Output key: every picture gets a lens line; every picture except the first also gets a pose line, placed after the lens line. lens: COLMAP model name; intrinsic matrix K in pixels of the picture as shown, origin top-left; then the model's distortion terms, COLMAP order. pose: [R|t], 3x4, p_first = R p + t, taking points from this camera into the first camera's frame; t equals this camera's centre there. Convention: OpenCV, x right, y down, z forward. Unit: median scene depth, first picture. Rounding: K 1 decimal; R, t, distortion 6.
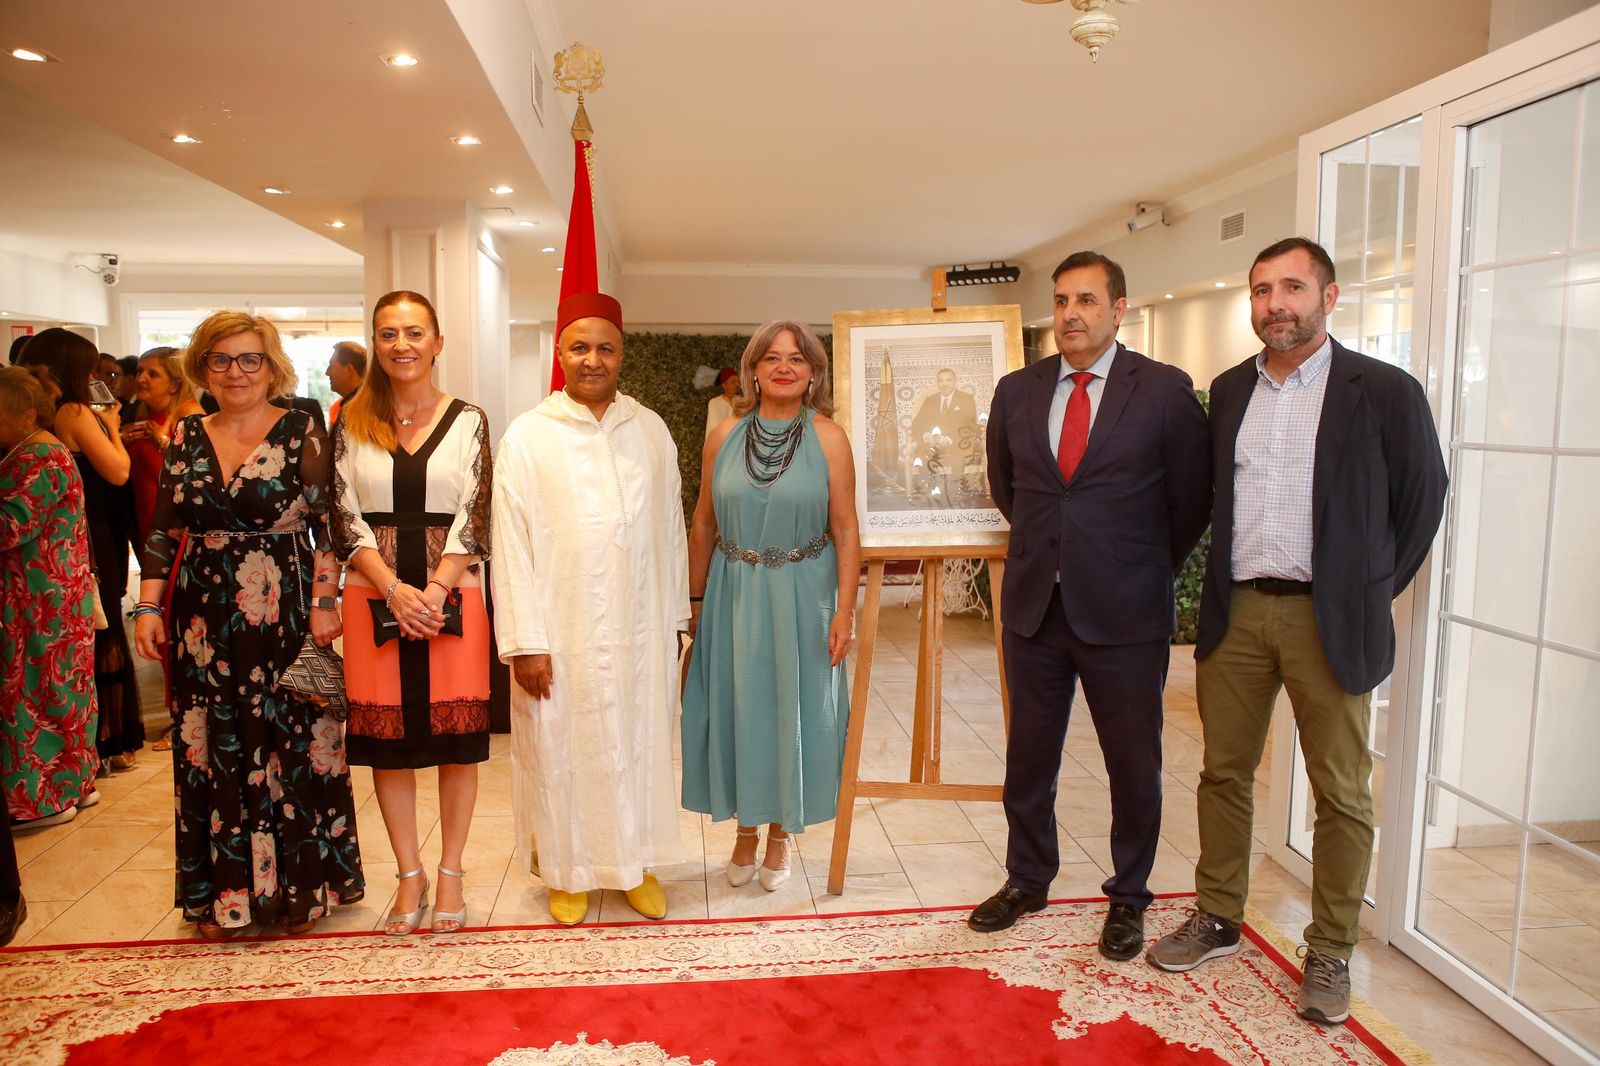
lens RADIAL K [[1142.0, 0, 760.2], [0, 1142.0, 551.5], [0, 0, 1]] dist [-0.064798, 0.047835]
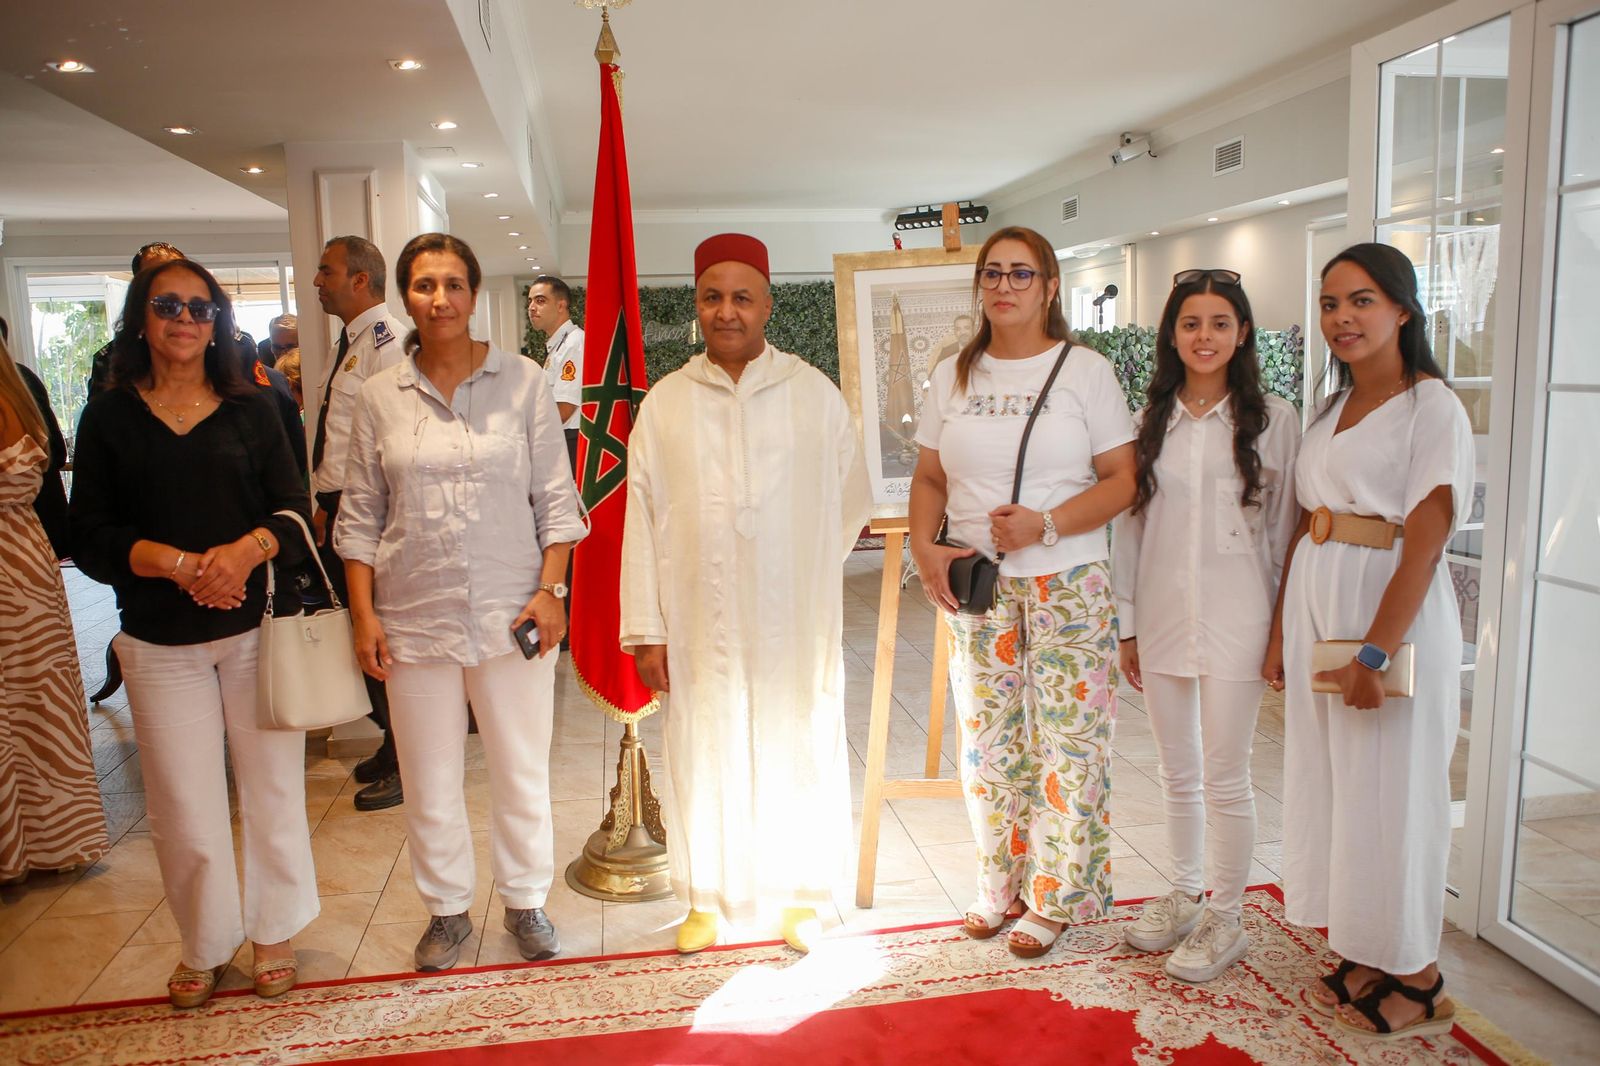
lens RADIAL K [[1184.5, 0, 767.1], [0, 1184.5, 554.8], [0, 0, 1]] dist [-0.058661, 0.038968]
pose [[0.997959, -0.036063, 0.052691, -0.056212], [0.034147, 0.998738, 0.036825, -0.015570], [-0.053952, -0.034950, 0.997932, 0.094508]]
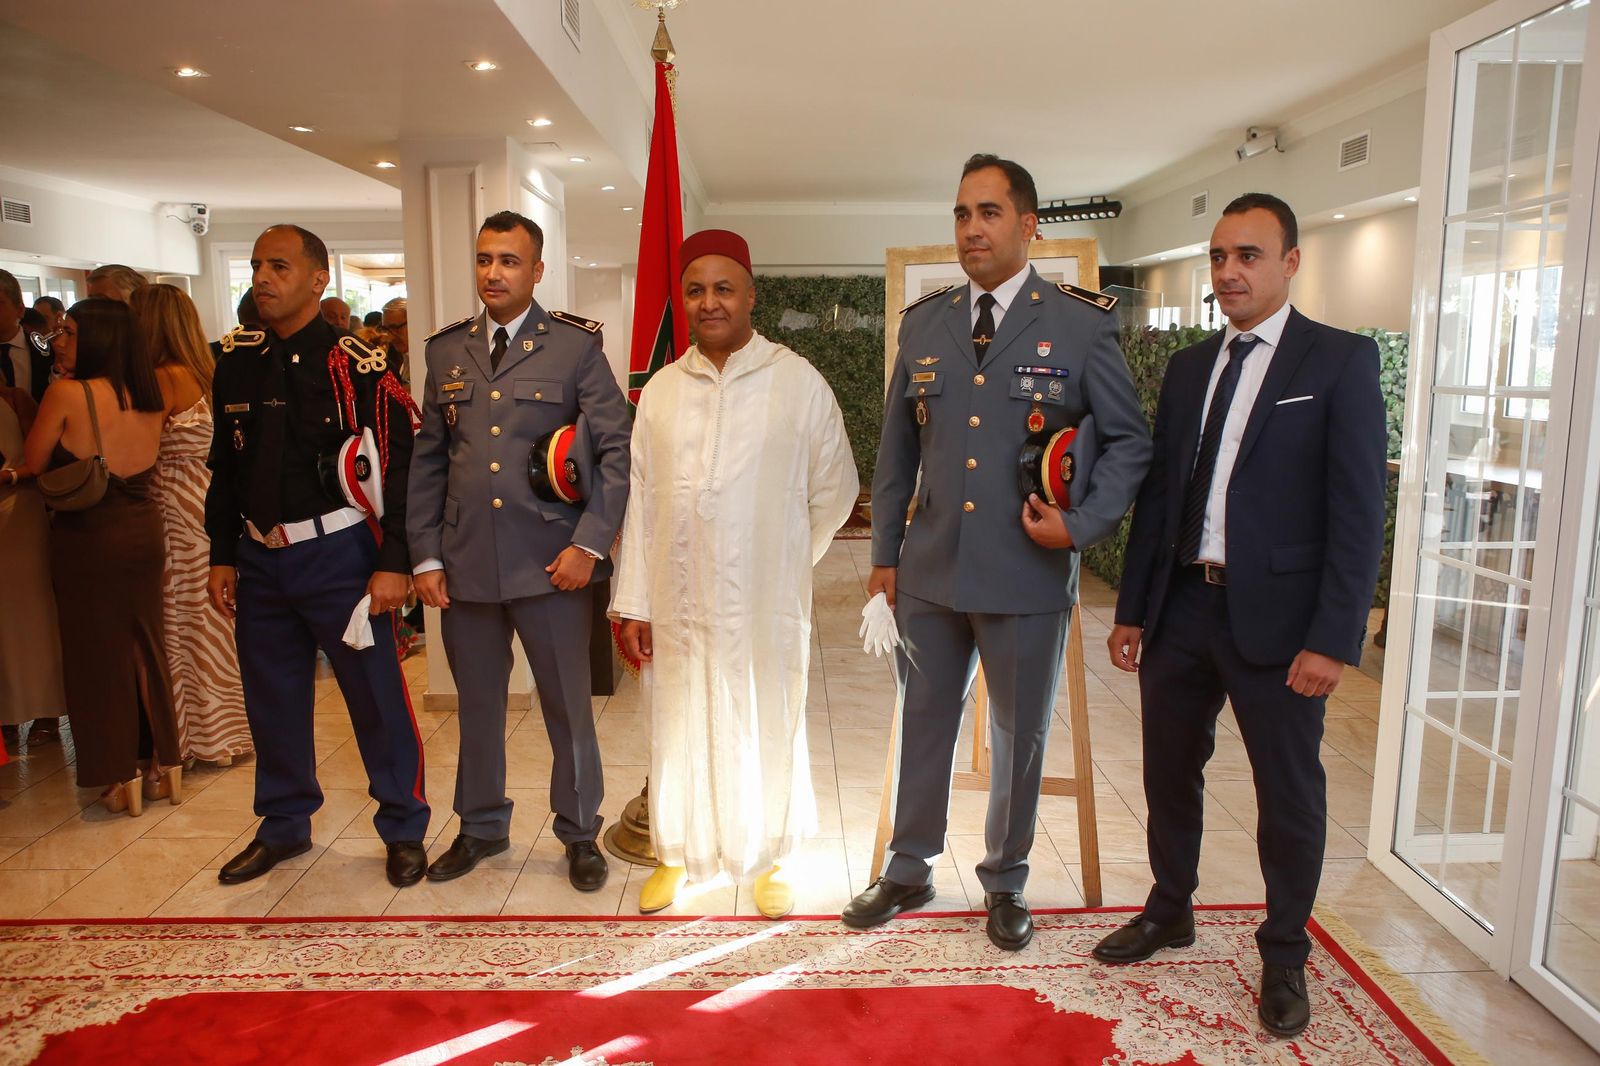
lens RADIAL K [[1142.0, 0, 765.7], [0, 1142.0, 545.6], [0, 0, 1]] dist [-0.064798, 0.047835]
pose [[0.996271, 0.008654, -0.085846, 0.061156], [-0.004924, 0.999038, 0.043565, -0.017569], [0.086140, -0.042980, 0.995355, 0.107815]]
